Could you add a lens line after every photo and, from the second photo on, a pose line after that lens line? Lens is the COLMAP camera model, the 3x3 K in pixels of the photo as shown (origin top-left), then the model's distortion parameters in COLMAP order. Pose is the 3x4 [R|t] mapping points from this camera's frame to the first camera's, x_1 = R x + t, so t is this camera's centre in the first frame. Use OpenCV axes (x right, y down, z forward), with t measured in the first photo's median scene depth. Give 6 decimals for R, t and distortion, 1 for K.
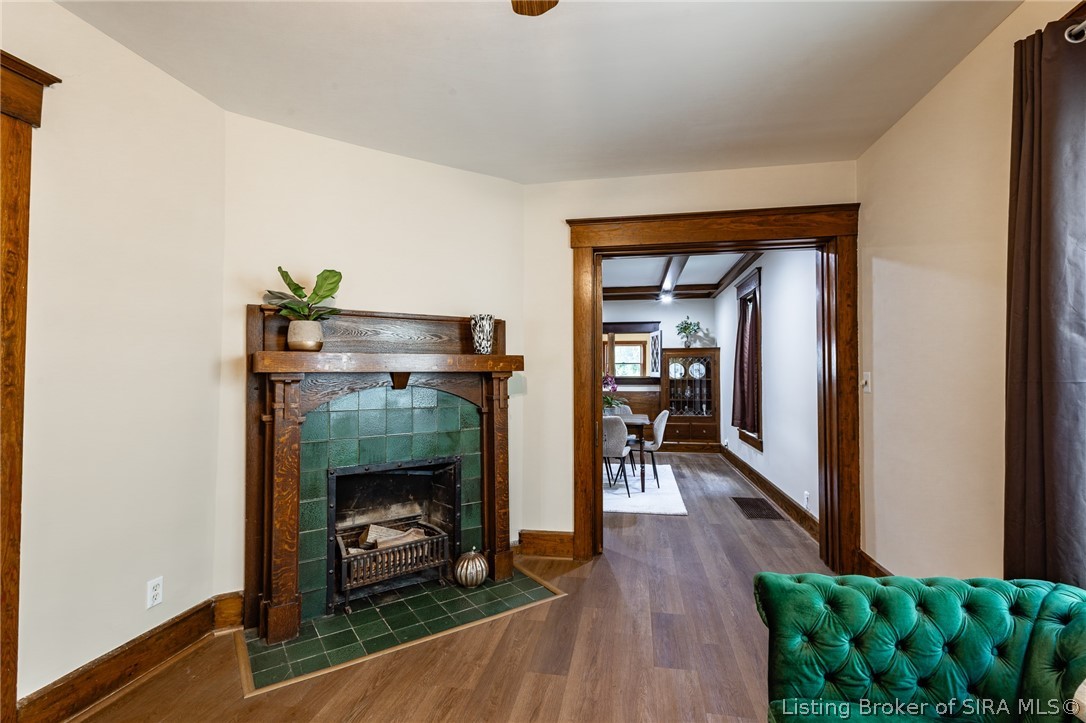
lens RADIAL K [[501.2, 0, 536.9], [0, 501.2, 362.7], [0, 0, 1]] dist [0.011812, -0.004905]
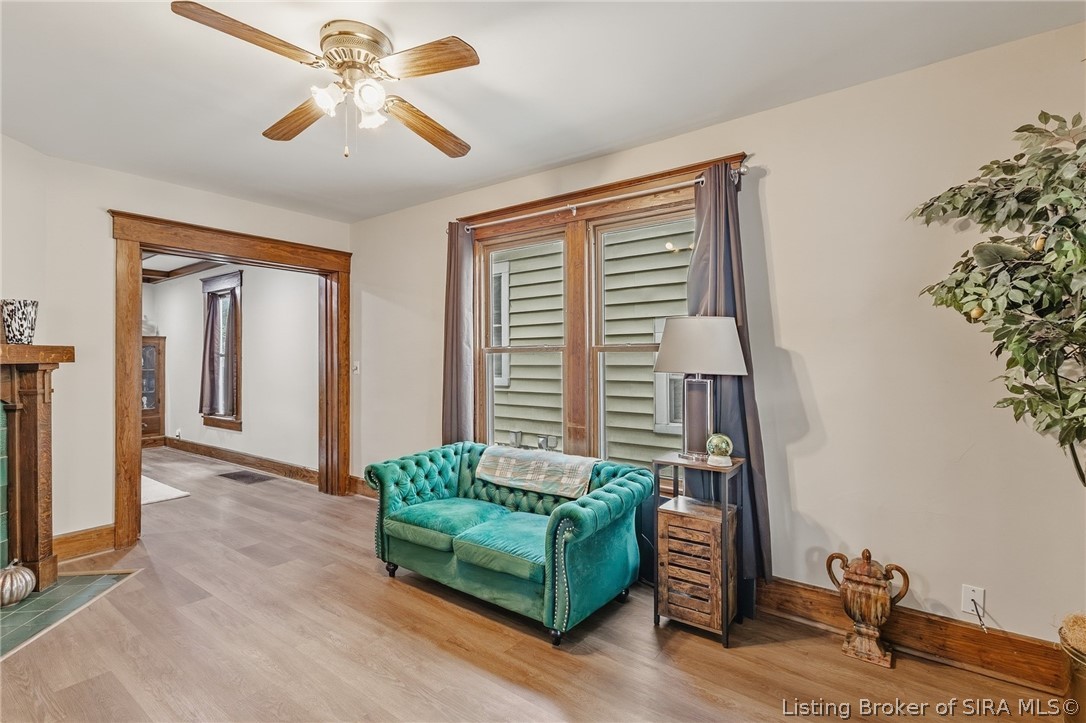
lens RADIAL K [[501.2, 0, 536.9], [0, 501.2, 362.7], [0, 0, 1]] dist [0.011812, -0.004905]
pose [[0.457289, -0.008673, 0.889276, -0.476337], [-0.010582, 0.999829, 0.015193, -0.006887], [-0.889255, -0.016358, 0.457119, -0.223622]]
